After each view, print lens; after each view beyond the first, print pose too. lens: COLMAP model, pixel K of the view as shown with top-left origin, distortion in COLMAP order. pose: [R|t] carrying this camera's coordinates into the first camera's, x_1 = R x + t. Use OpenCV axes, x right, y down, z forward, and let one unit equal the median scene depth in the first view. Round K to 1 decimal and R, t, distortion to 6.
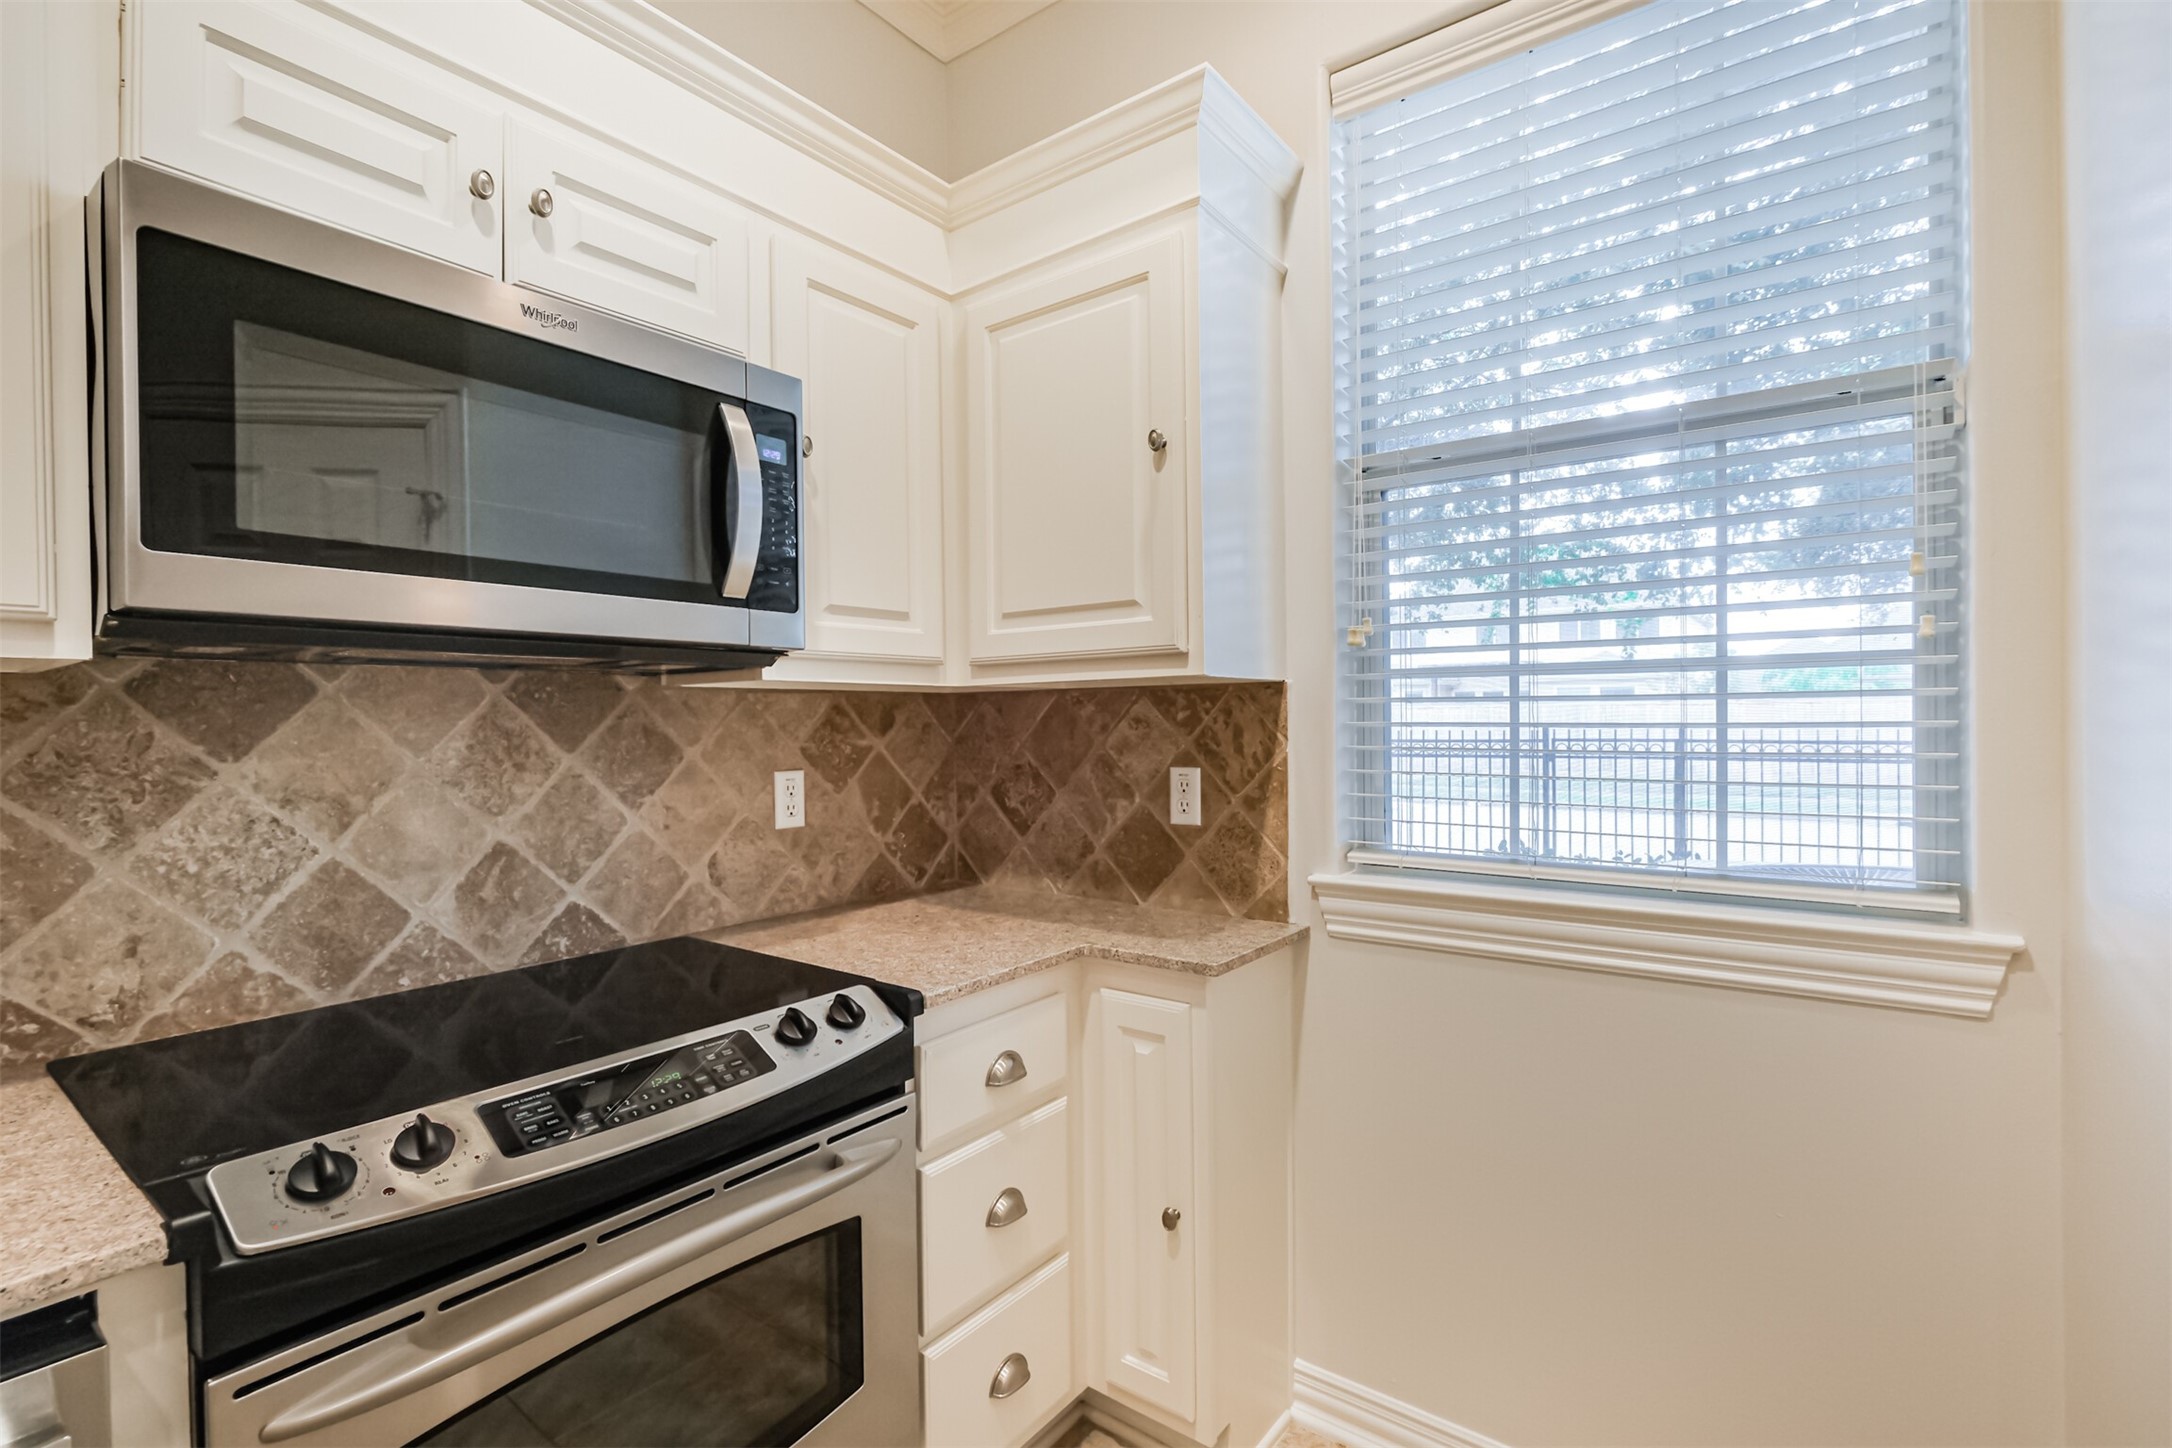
lens RADIAL K [[965.8, 0, 1098.8], [0, 965.8, 722.4], [0, 0, 1]] dist [-0.013616, -0.000172]
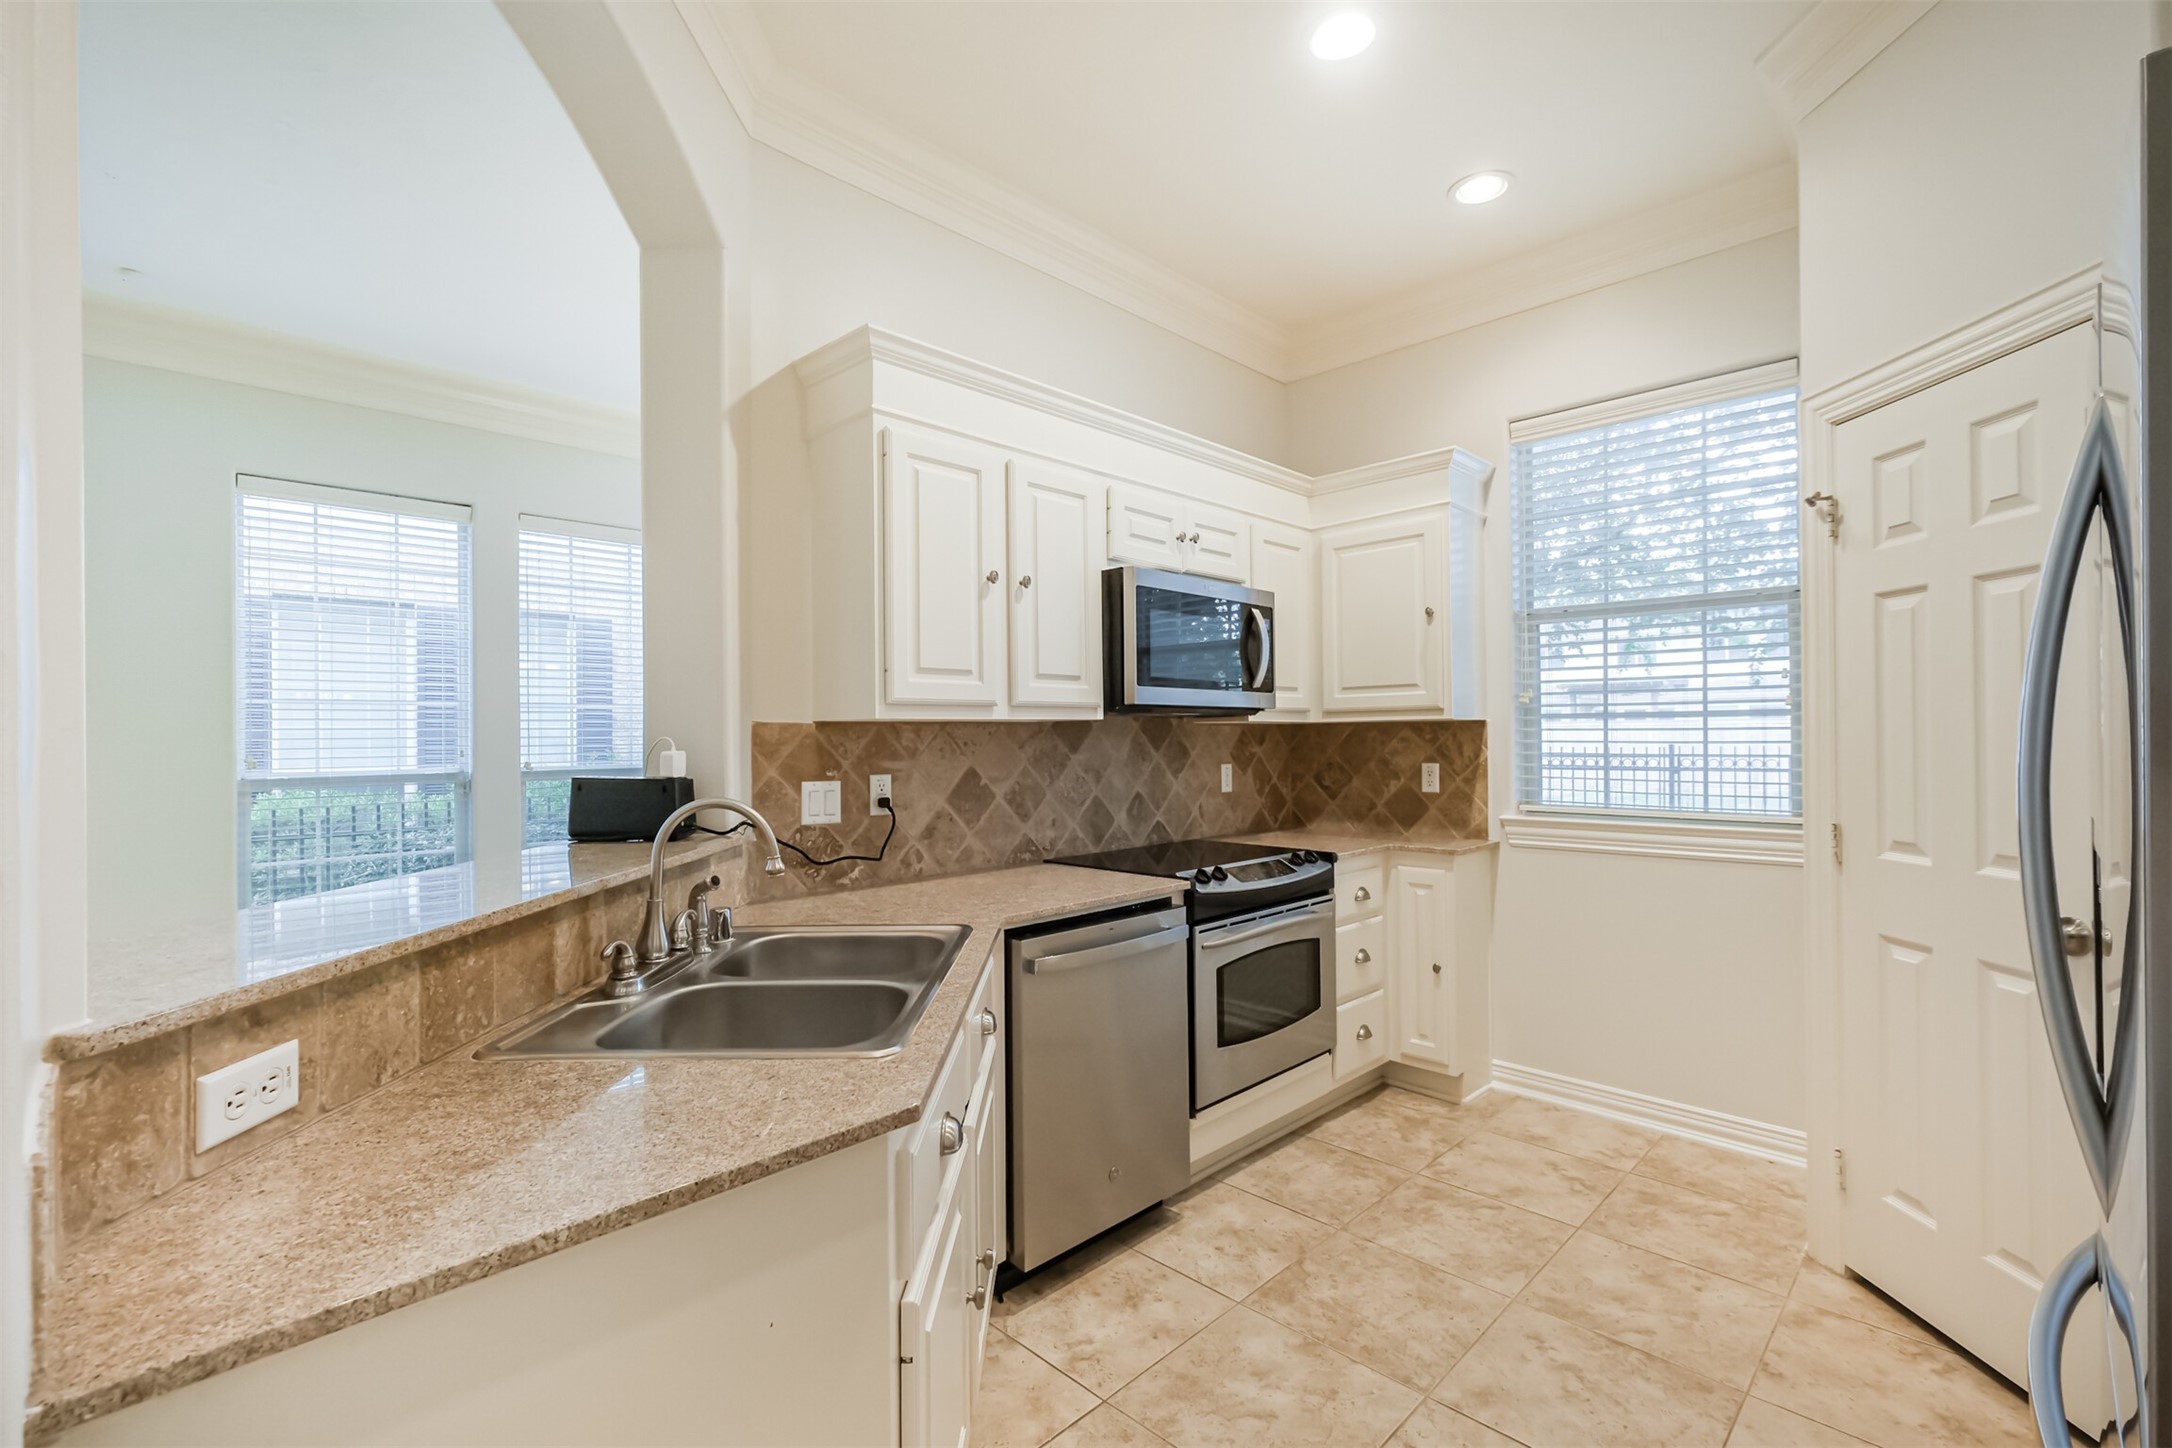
lens RADIAL K [[965.8, 0, 1066.3], [0, 965.8, 726.2], [0, 0, 1]] dist [-0.013616, -0.000172]
pose [[0.988643, 0.000363, -0.150282, -0.376094], [-0.002315, 0.999915, -0.012817, -0.001827], [0.150265, 0.013019, 0.988560, -1.135289]]
